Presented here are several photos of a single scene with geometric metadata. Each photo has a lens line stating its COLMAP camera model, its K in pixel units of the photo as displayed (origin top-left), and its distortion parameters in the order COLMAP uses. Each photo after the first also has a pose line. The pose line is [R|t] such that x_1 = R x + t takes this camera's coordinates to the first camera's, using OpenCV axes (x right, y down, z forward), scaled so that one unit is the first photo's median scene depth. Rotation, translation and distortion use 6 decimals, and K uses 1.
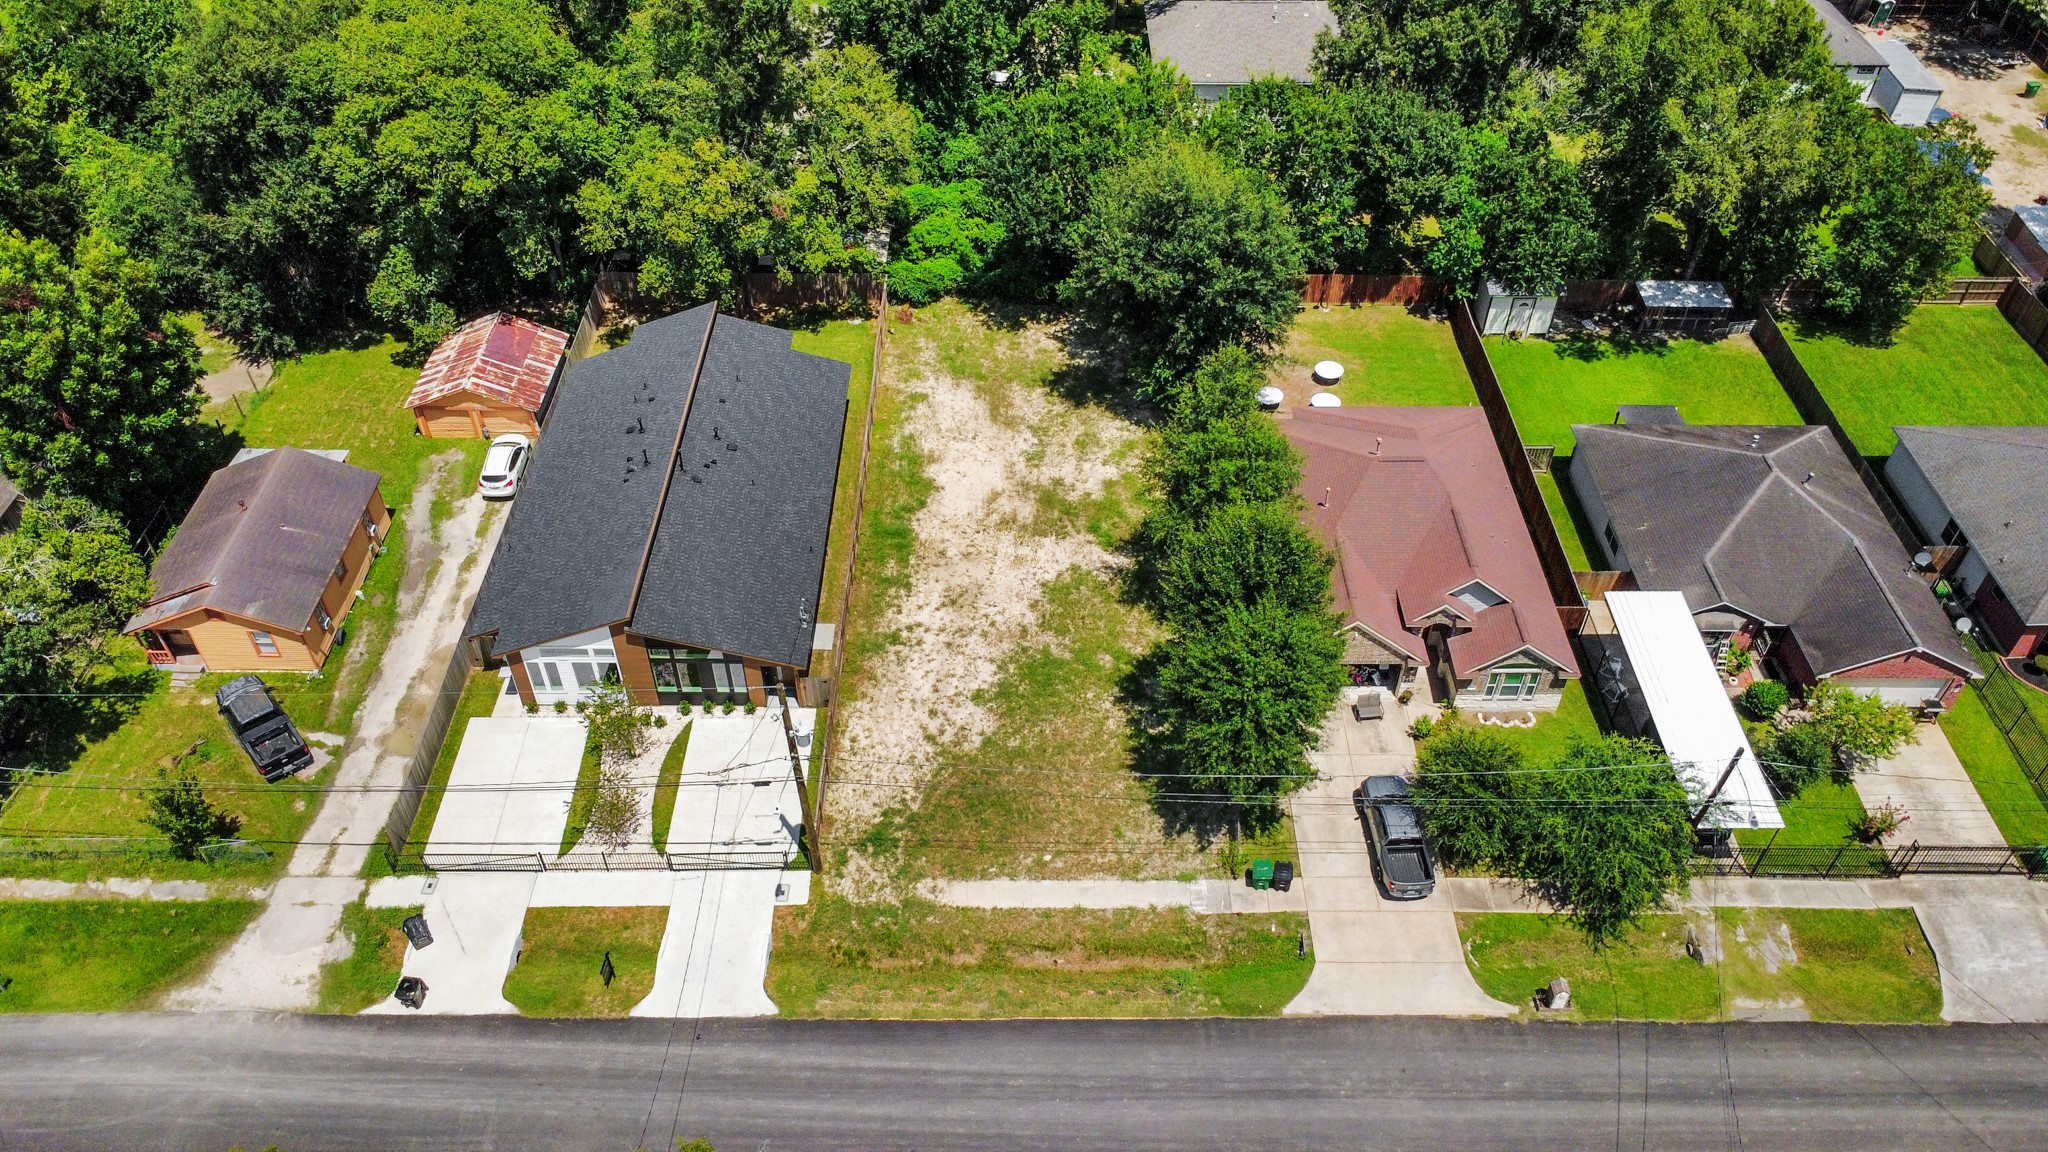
lens RADIAL K [[1494.2, 0, 1027.7], [0, 1494.2, 571.4], [0, 0, 1]] dist [0.005364, -0.003704]
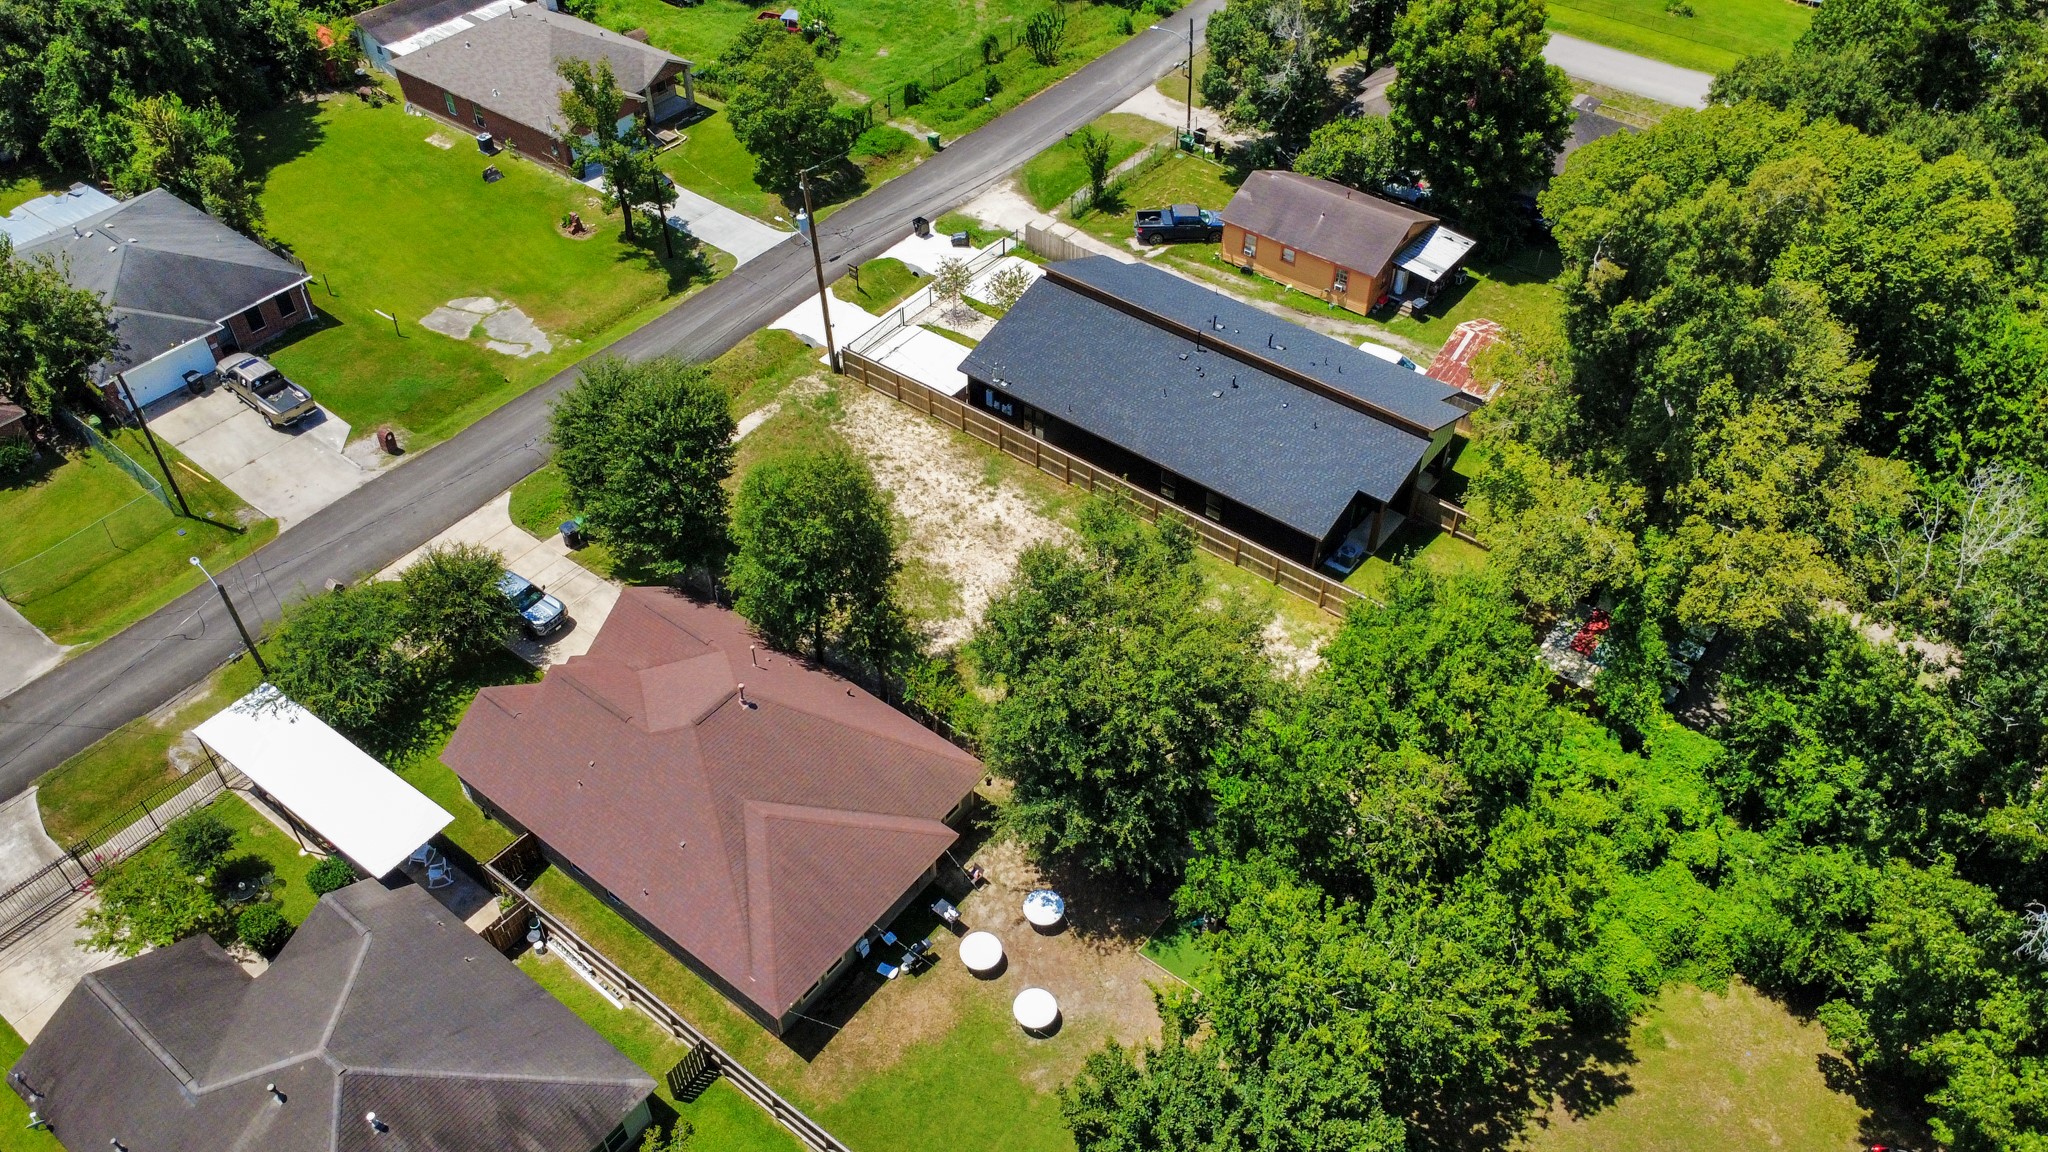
lens RADIAL K [[1494.2, 0, 1026.5], [0, 1494.2, 580.4], [0, 0, 1]] dist [0.005364, -0.003704]
pose [[-0.609048, 0.539988, -0.580925, 0.614893], [-0.550559, 0.239392, 0.799735, -0.891901], [0.570916, 0.806910, 0.151493, 0.954299]]
